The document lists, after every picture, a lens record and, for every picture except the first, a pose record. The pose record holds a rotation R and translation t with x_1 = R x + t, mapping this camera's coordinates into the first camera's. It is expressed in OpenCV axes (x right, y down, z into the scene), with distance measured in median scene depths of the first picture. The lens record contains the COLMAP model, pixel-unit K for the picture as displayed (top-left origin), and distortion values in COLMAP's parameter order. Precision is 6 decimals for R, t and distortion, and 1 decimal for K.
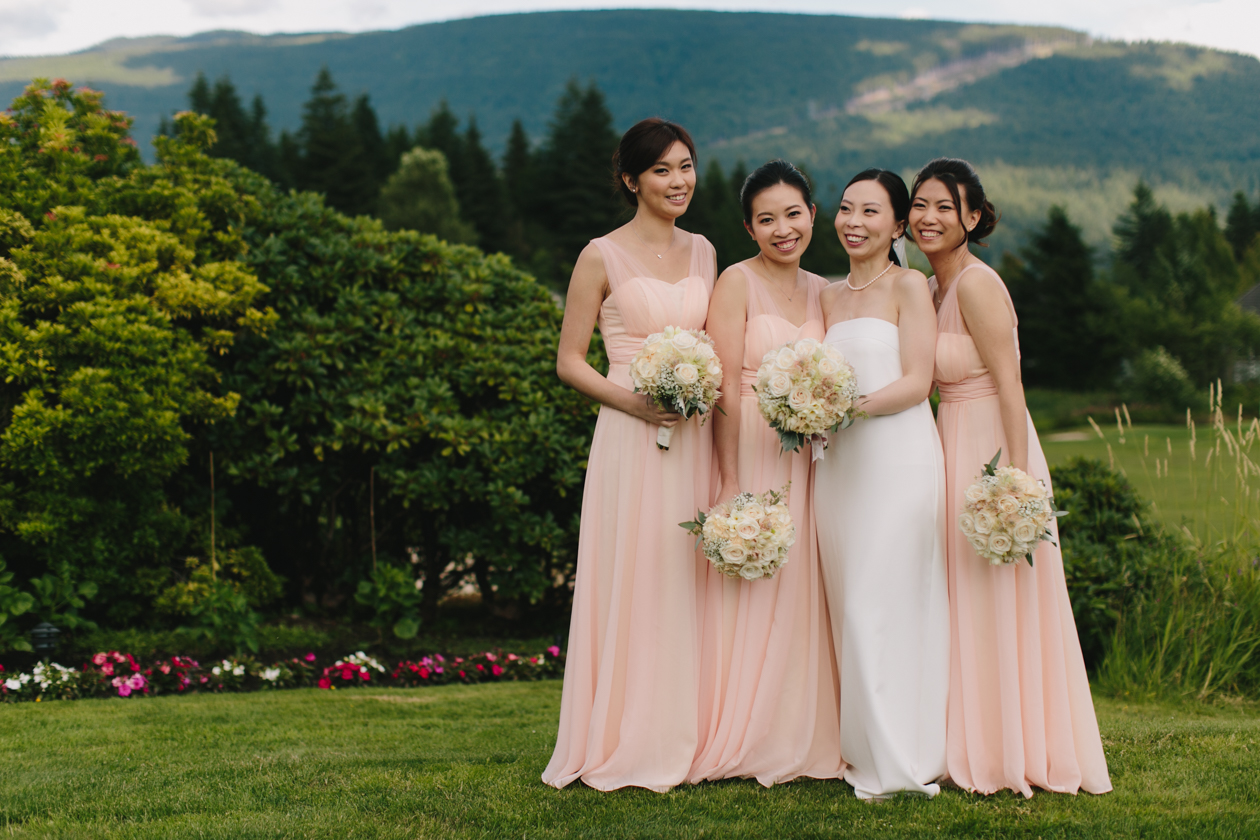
lens RADIAL K [[1827.8, 0, 630.0], [0, 1827.8, 420.0], [0, 0, 1]] dist [-0.168748, 0.396733]
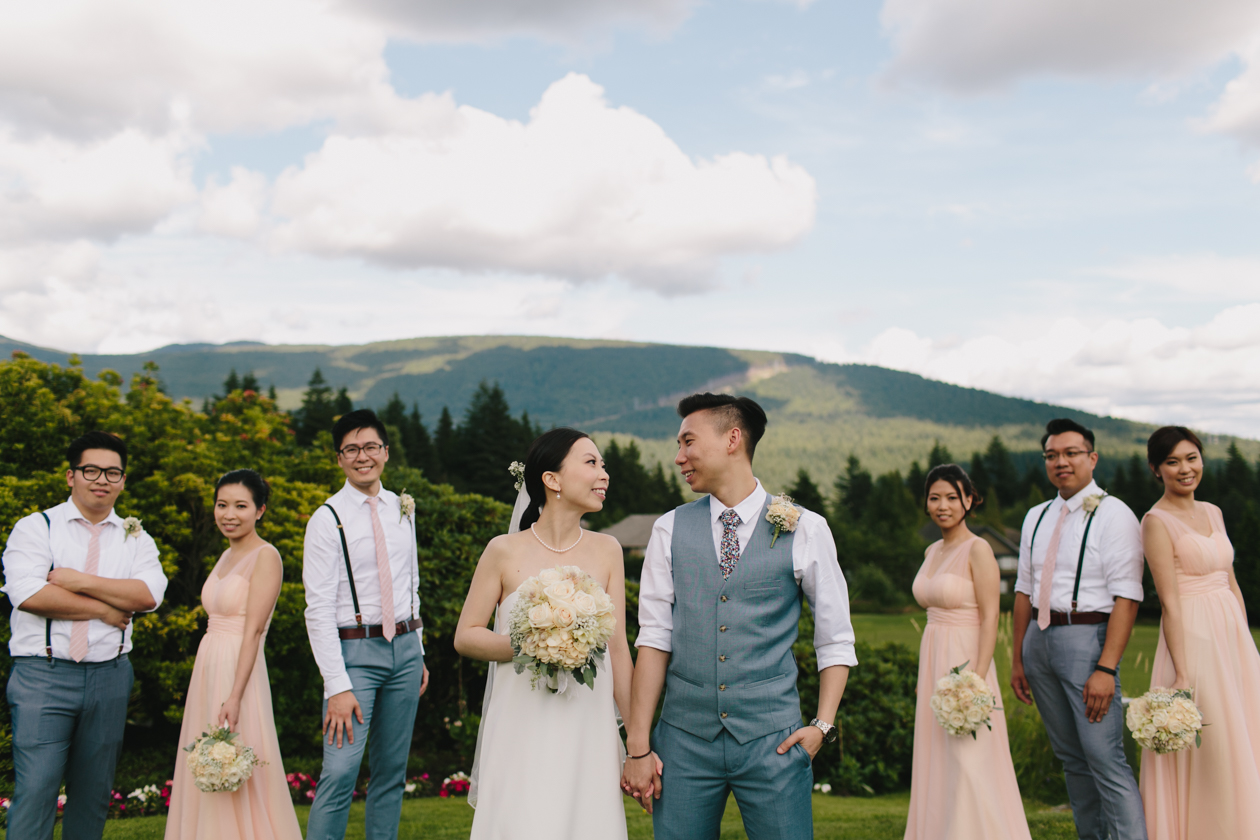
lens RADIAL K [[1214.4, 0, 630.0], [0, 1214.4, 420.0], [0, 0, 1]] dist [-0.110440, 0.159326]
pose [[0.995307, 0.021371, 0.094378, -0.097669], [-0.006615, 0.988053, -0.153972, -0.008856], [-0.096541, 0.152625, 0.983558, -0.046012]]
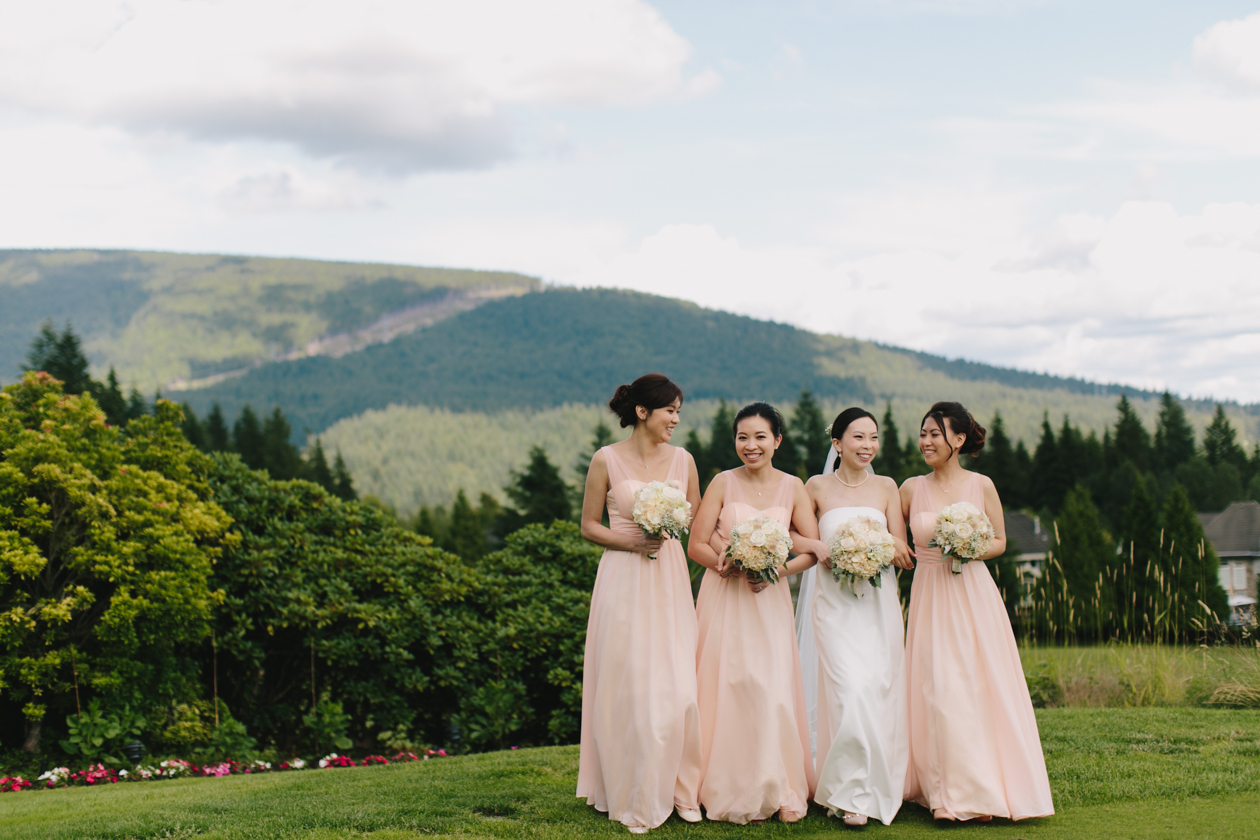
lens RADIAL K [[1827.8, 0, 630.0], [0, 1827.8, 420.0], [0, 0, 1]] dist [-0.168748, 0.396733]
pose [[0.956892, -0.001271, 0.290441, -0.316877], [0.039405, 0.991313, -0.125485, 0.045027], [-0.287758, 0.131520, 0.948629, -0.500608]]
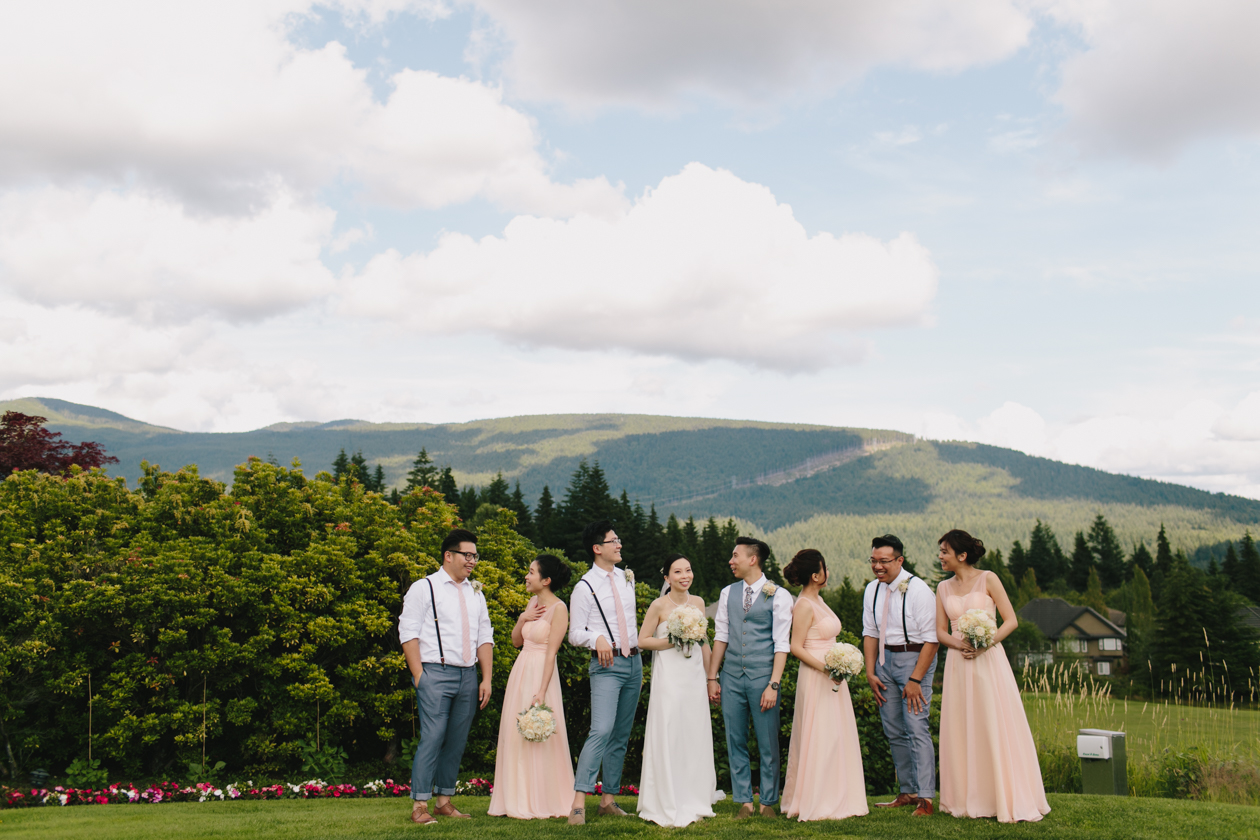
lens RADIAL K [[1214.4, 0, 630.0], [0, 1214.4, 420.0], [0, 0, 1]] dist [-0.110440, 0.159326]
pose [[0.999635, 0.023840, 0.012690, -0.127307], [-0.020533, 0.976101, -0.216343, 0.022534], [-0.017544, 0.216004, 0.976235, -0.342230]]
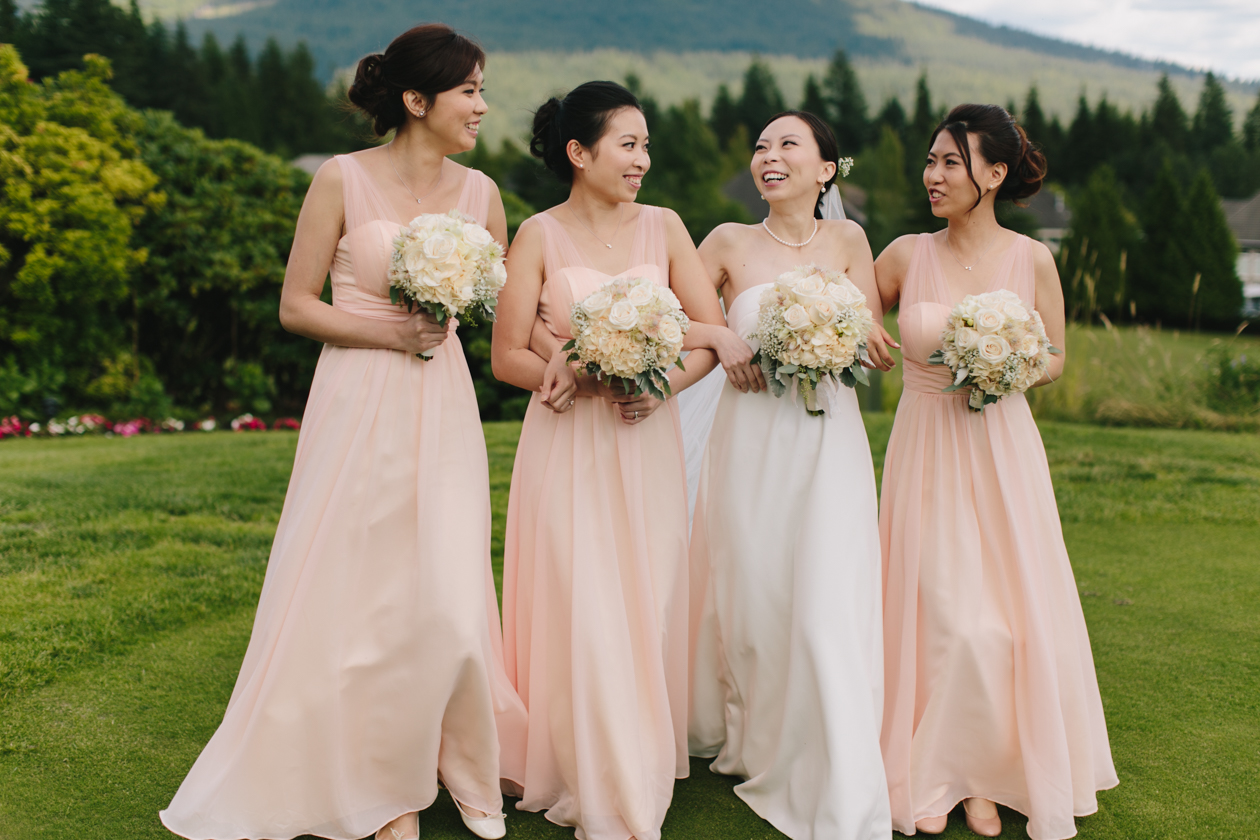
lens RADIAL K [[1829.0, 0, 629.1], [0, 1829.0, 451.0], [0, 0, 1]] dist [-0.133803, 0.217383]
pose [[0.961260, -0.010431, 0.275445, -0.237985], [-0.012549, 0.996592, 0.081534, 0.023029], [-0.275357, -0.081832, 0.957853, -0.537658]]
